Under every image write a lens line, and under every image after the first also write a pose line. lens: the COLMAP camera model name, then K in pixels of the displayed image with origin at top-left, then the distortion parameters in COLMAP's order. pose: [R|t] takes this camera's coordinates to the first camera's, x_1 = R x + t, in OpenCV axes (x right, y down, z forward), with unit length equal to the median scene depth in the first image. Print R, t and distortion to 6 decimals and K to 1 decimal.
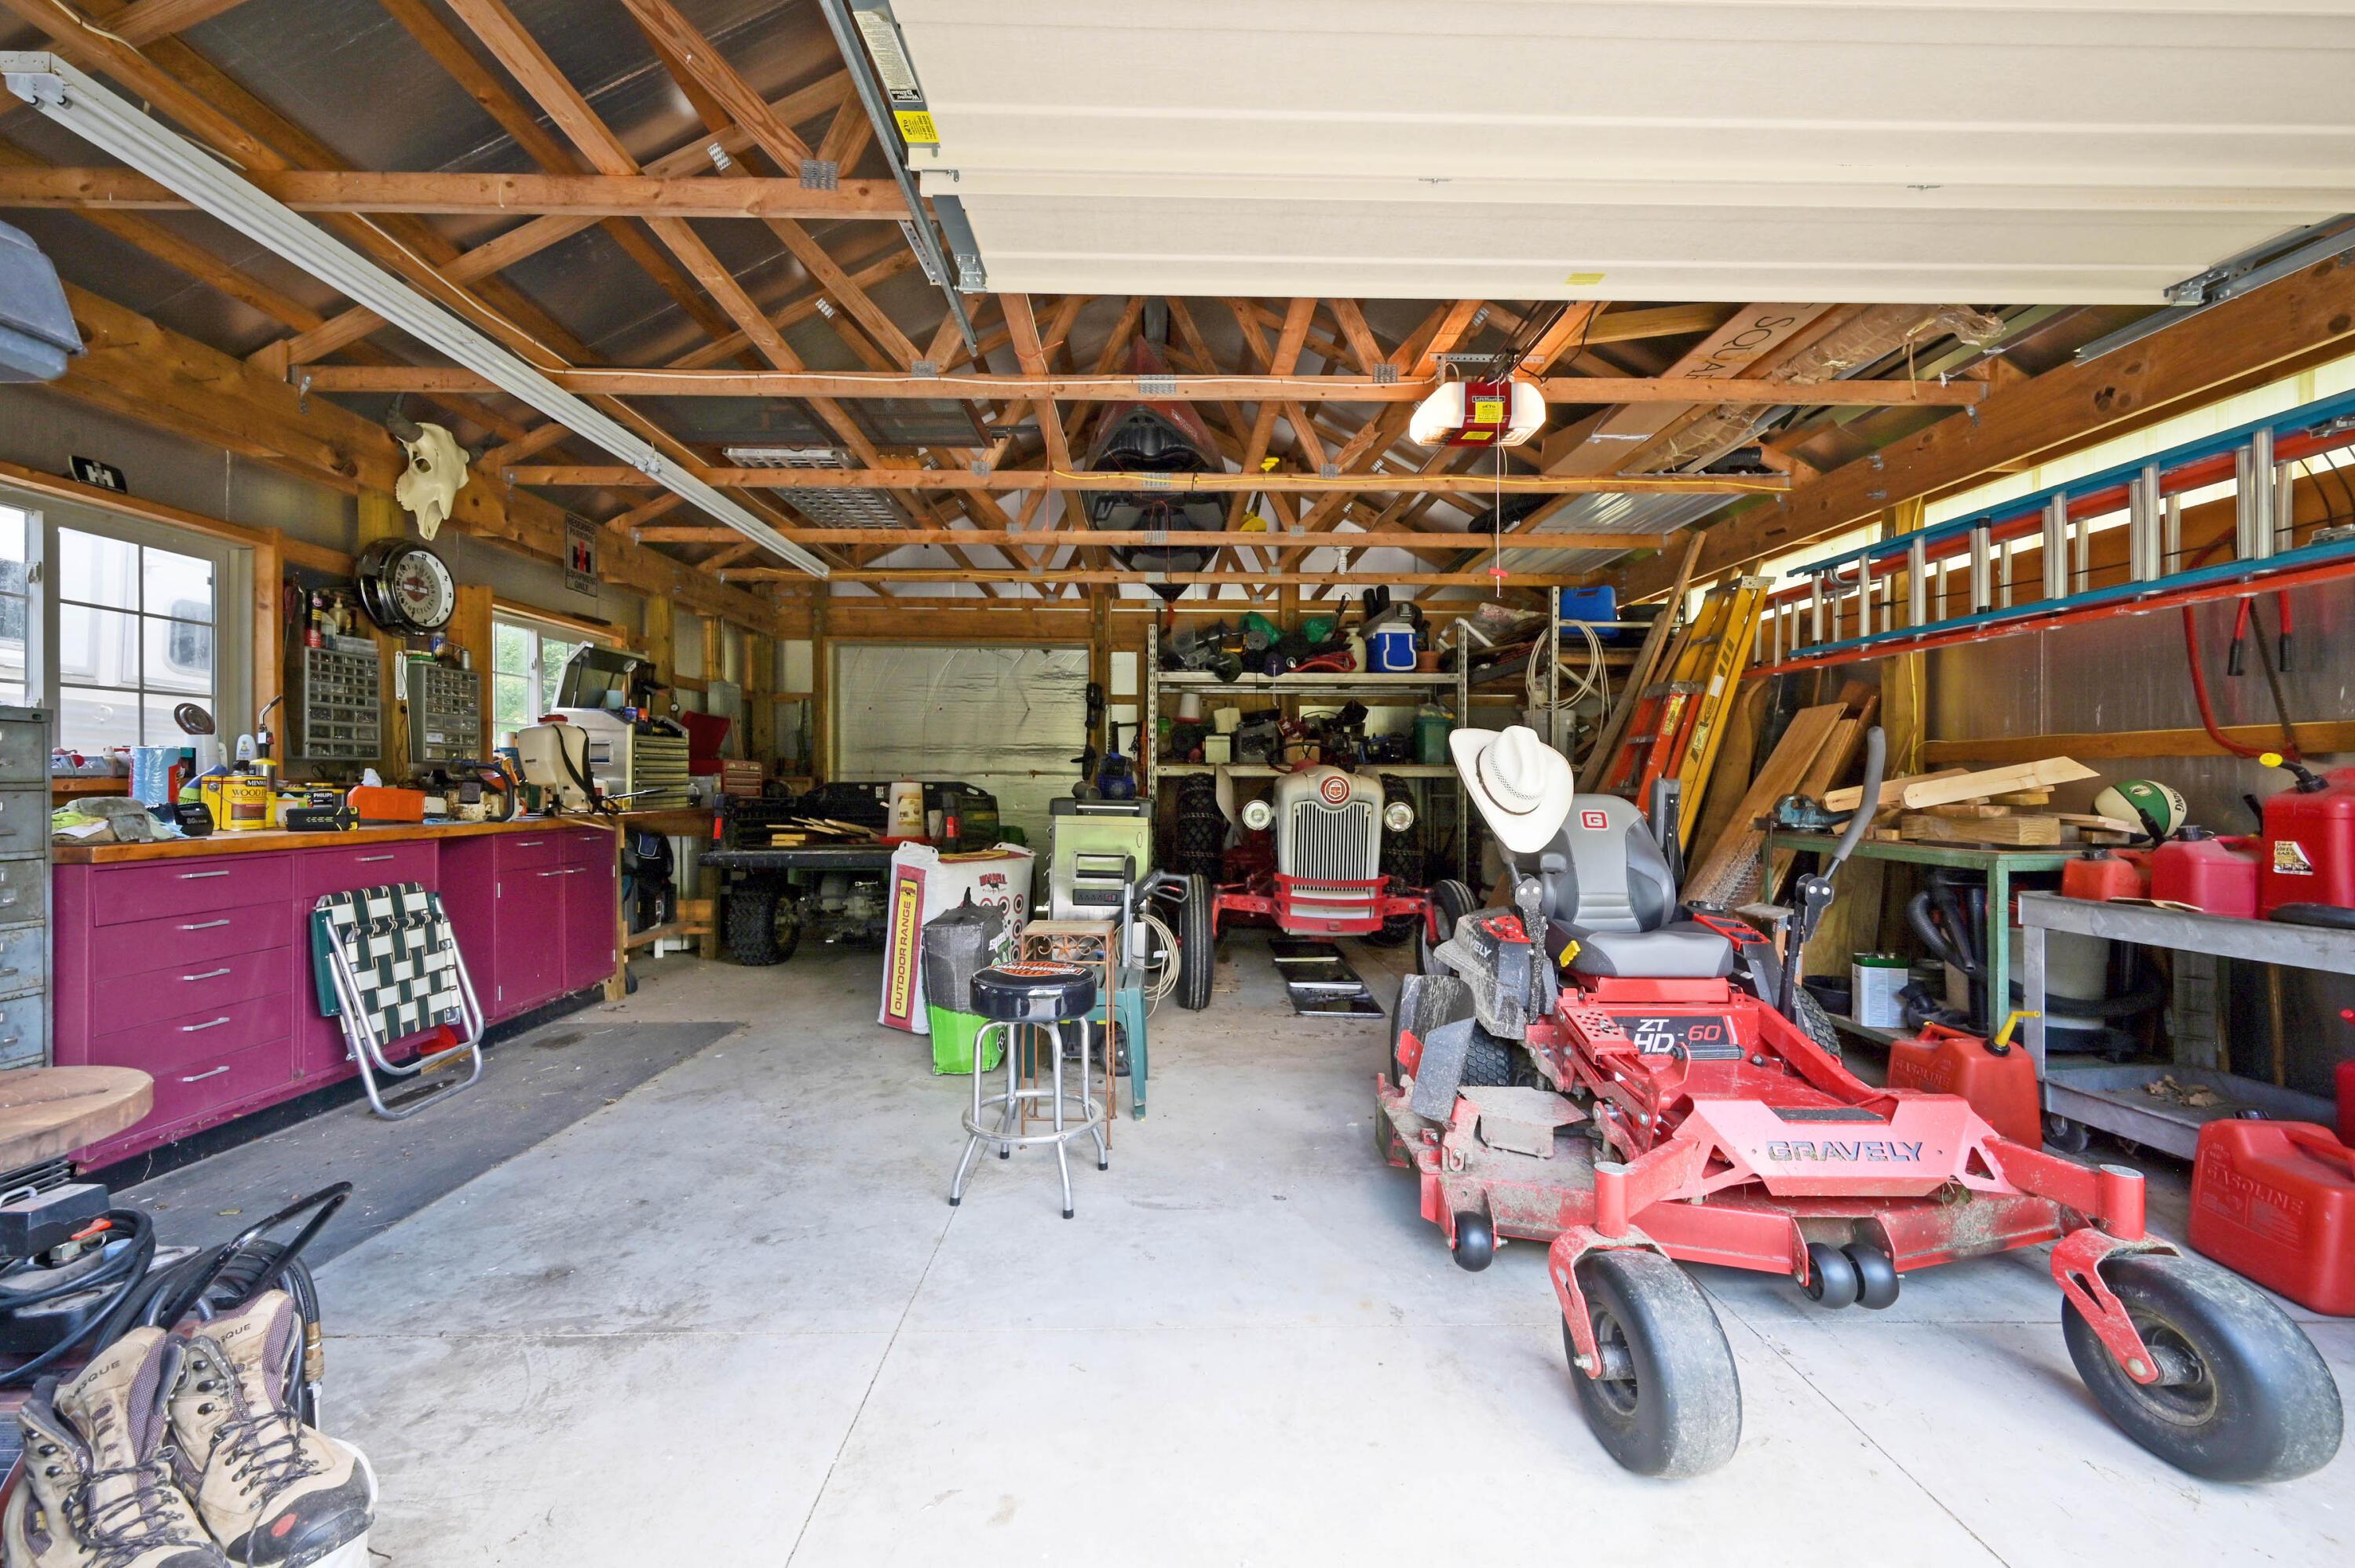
lens RADIAL K [[946.3, 0, 1181.7], [0, 946.3, 782.1], [0, 0, 1]] dist [-0.003537, 0.001157]
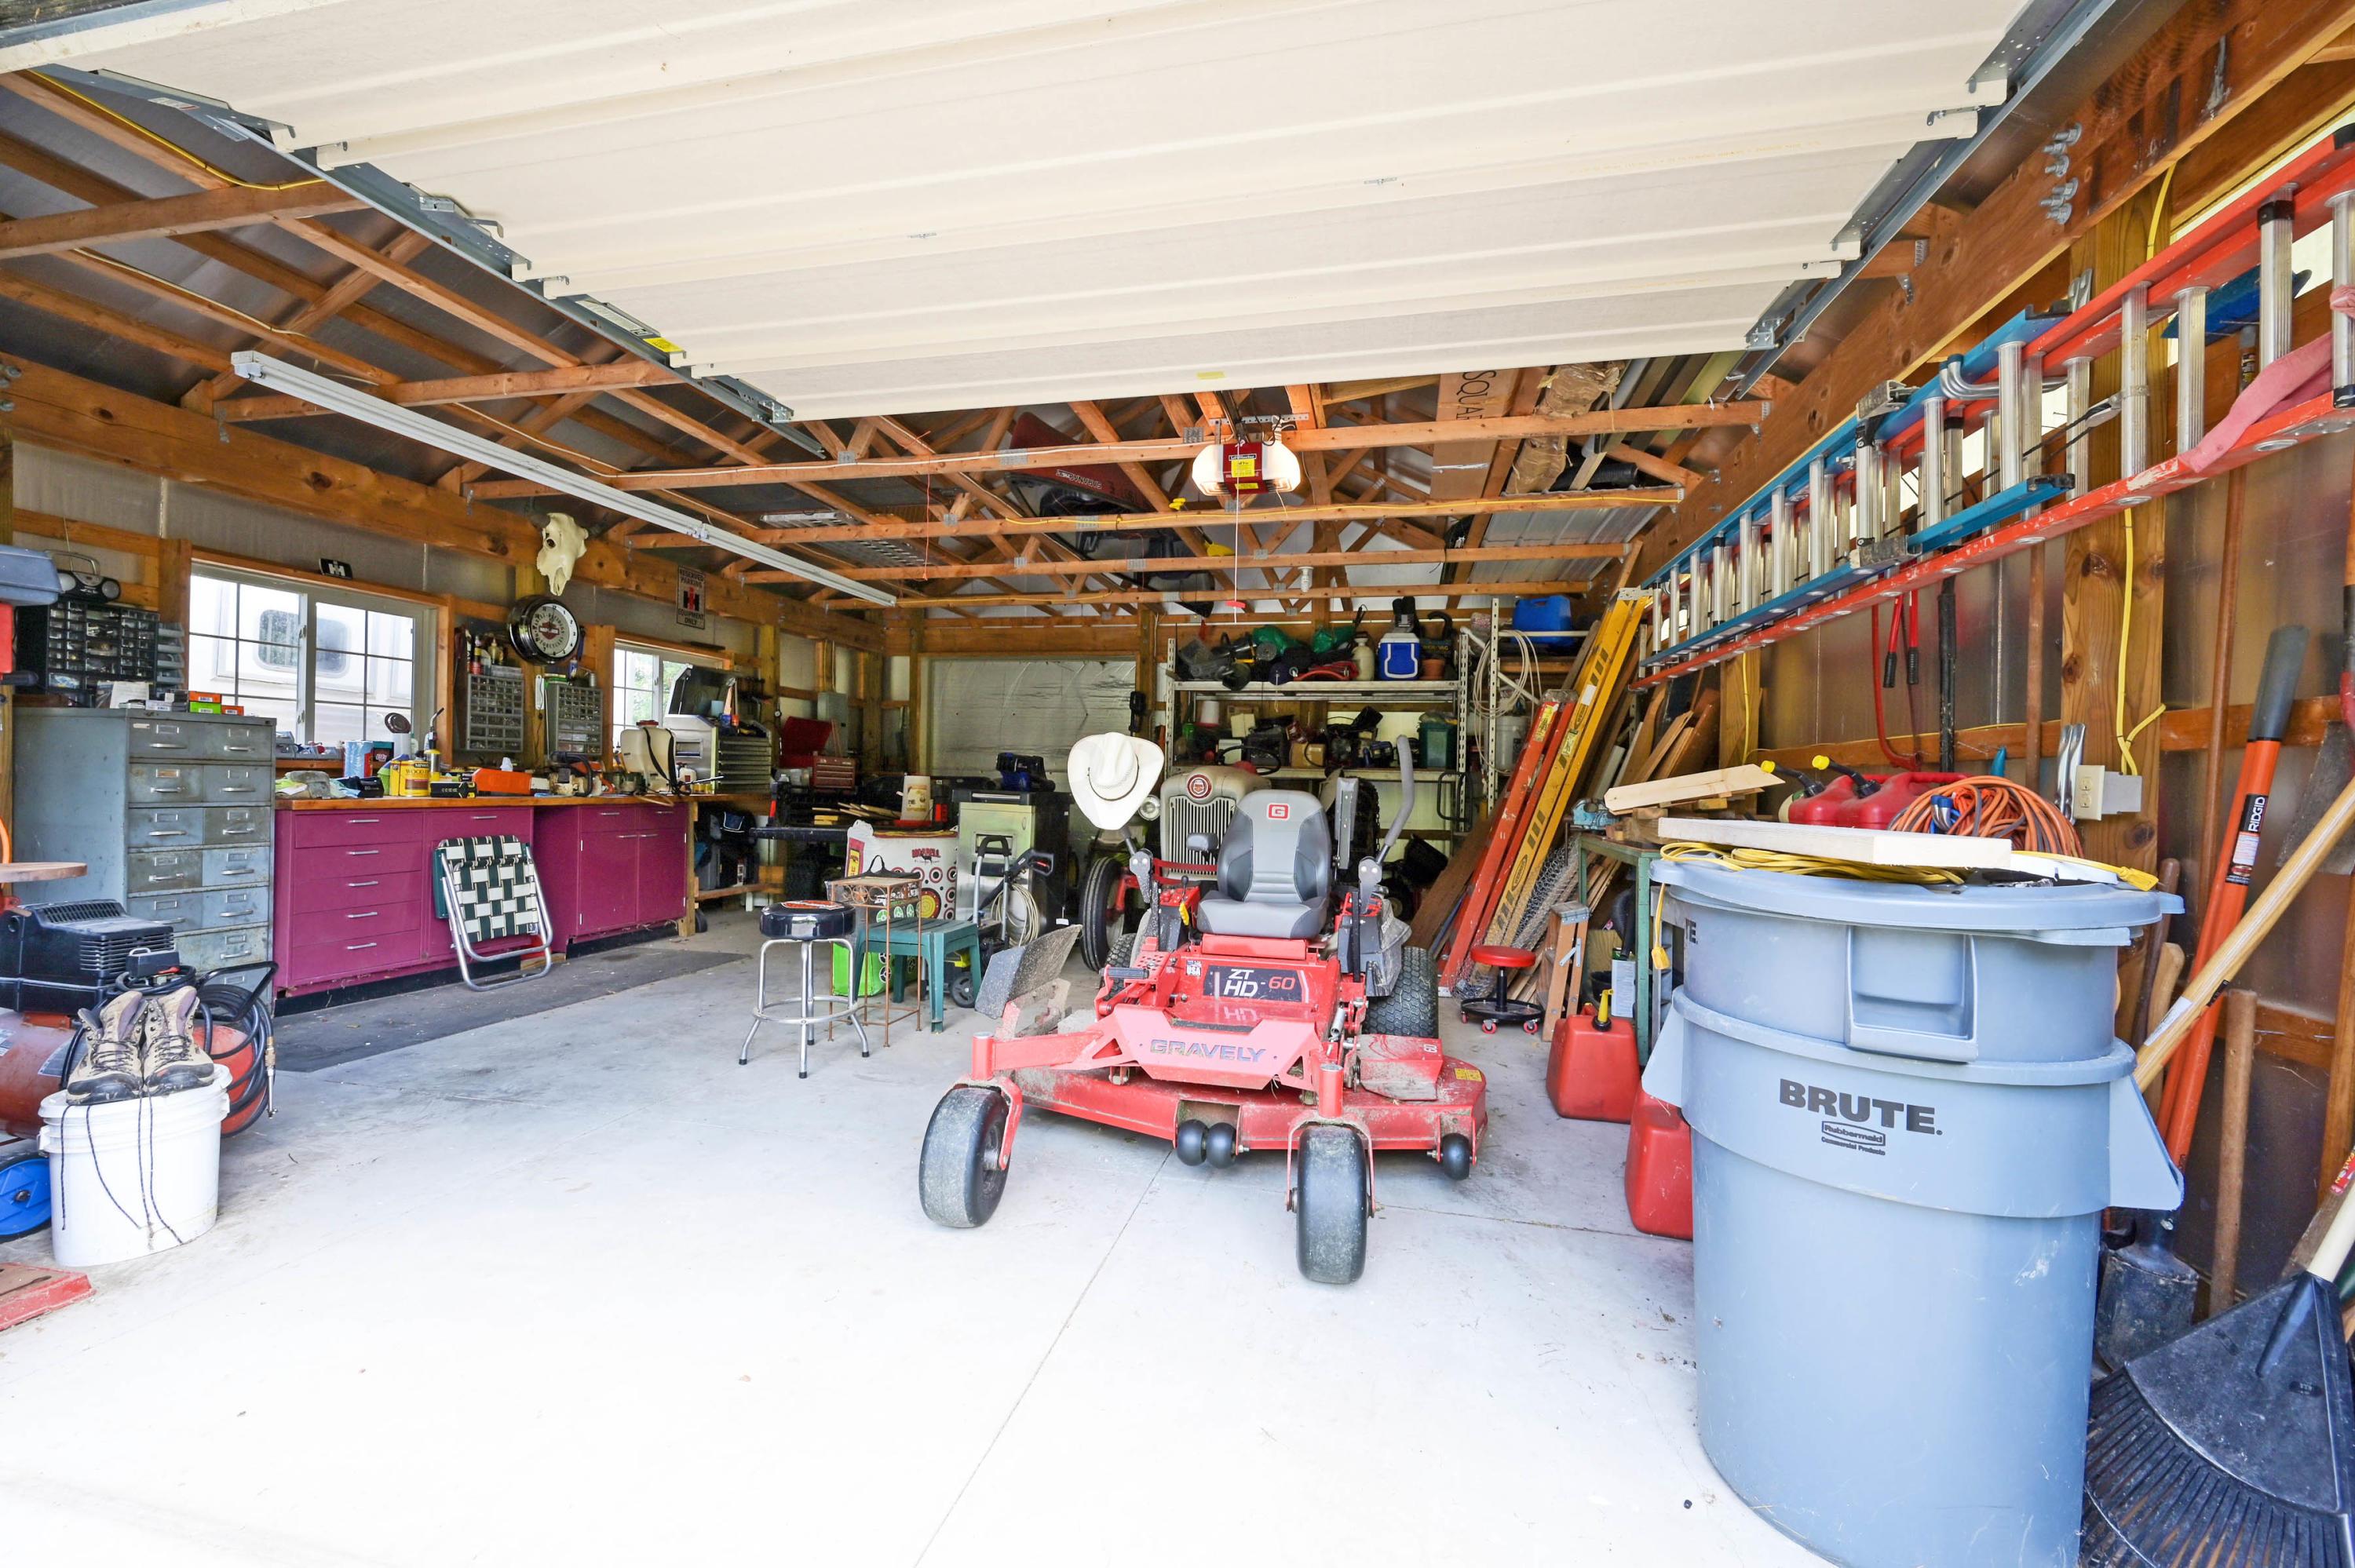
lens RADIAL K [[946.3, 0, 1164.0], [0, 946.3, 780.6], [0, 0, 1]] dist [-0.003537, 0.001157]
pose [[0.969873, 0.017837, -0.242957, 0.457516], [-0.019130, 0.999813, -0.002961, 0.005800], [0.242859, 0.007520, 0.970032, -0.152045]]
